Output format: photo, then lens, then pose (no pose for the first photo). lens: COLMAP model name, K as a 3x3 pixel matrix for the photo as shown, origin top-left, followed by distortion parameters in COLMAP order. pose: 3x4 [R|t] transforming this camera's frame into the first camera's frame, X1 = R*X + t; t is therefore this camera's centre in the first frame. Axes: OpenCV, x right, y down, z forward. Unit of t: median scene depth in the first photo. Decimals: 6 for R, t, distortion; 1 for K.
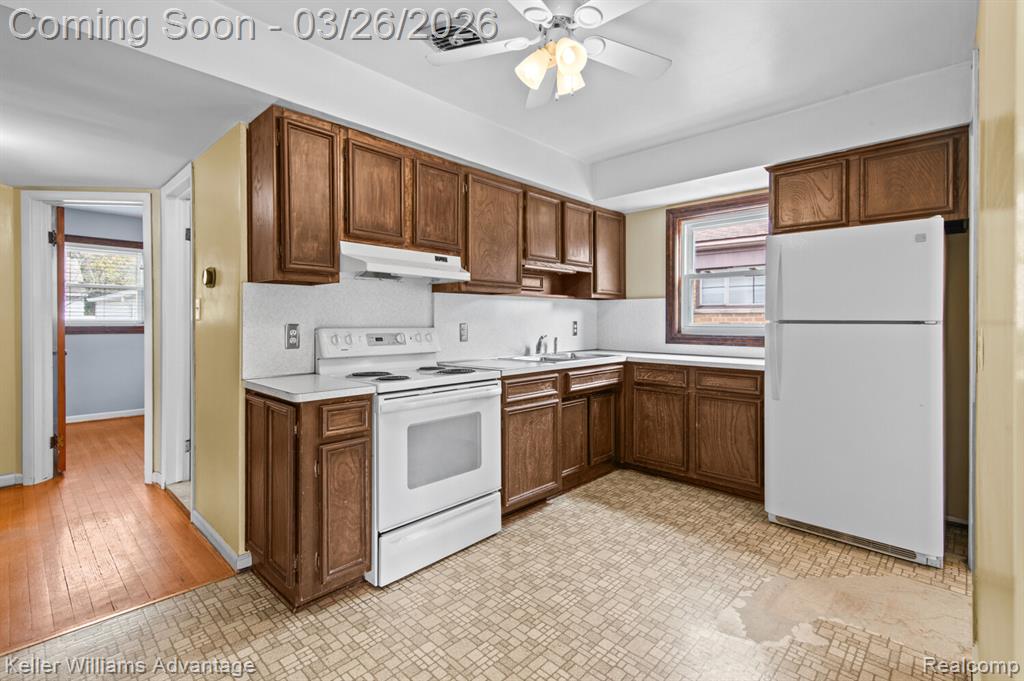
lens RADIAL K [[466.3, 0, 512.2], [0, 466.3, 320.6], [0, 0, 1]] dist [0.009728, -0.002401]
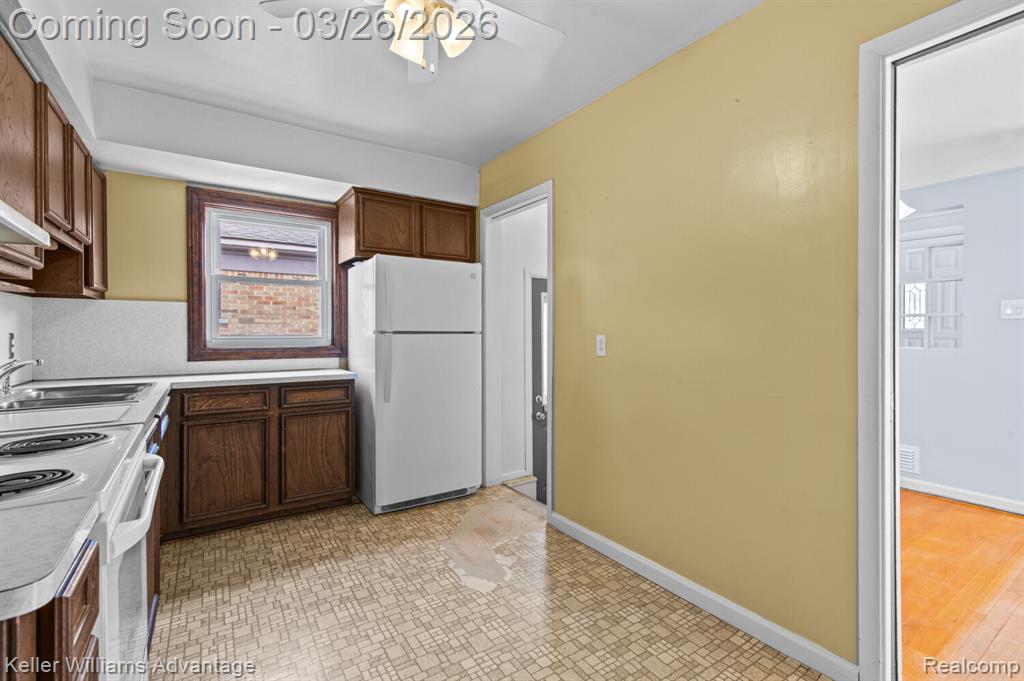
lens RADIAL K [[466.3, 0, 539.9], [0, 466.3, 334.4], [0, 0, 1]] dist [0.009728, -0.002401]
pose [[0.191668, -0.006903, 0.981435, -0.468305], [0.000156, 0.999975, 0.007003, -0.000904], [-0.981460, -0.001189, 0.191665, 0.431882]]
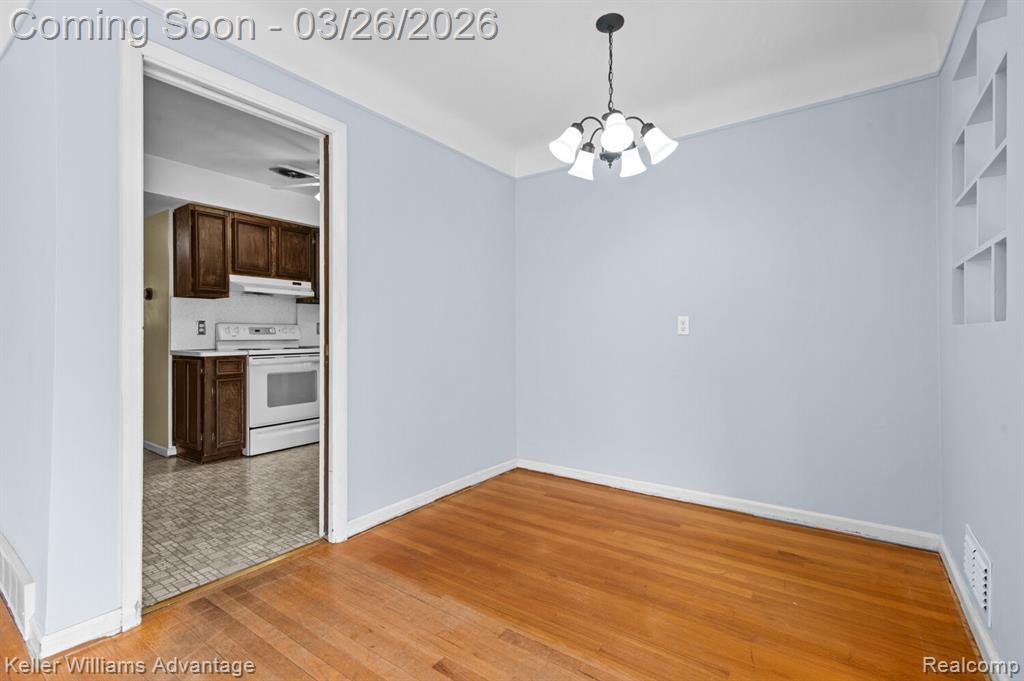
lens RADIAL K [[466.3, 0, 516.2], [0, 466.3, 332.6], [0, 0, 1]] dist [0.009728, -0.002401]
pose [[0.990373, -0.004063, 0.138366, 0.424264], [0.004885, 0.999972, -0.005605, 0.062695], [-0.138339, 0.006227, 0.990365, -0.838199]]
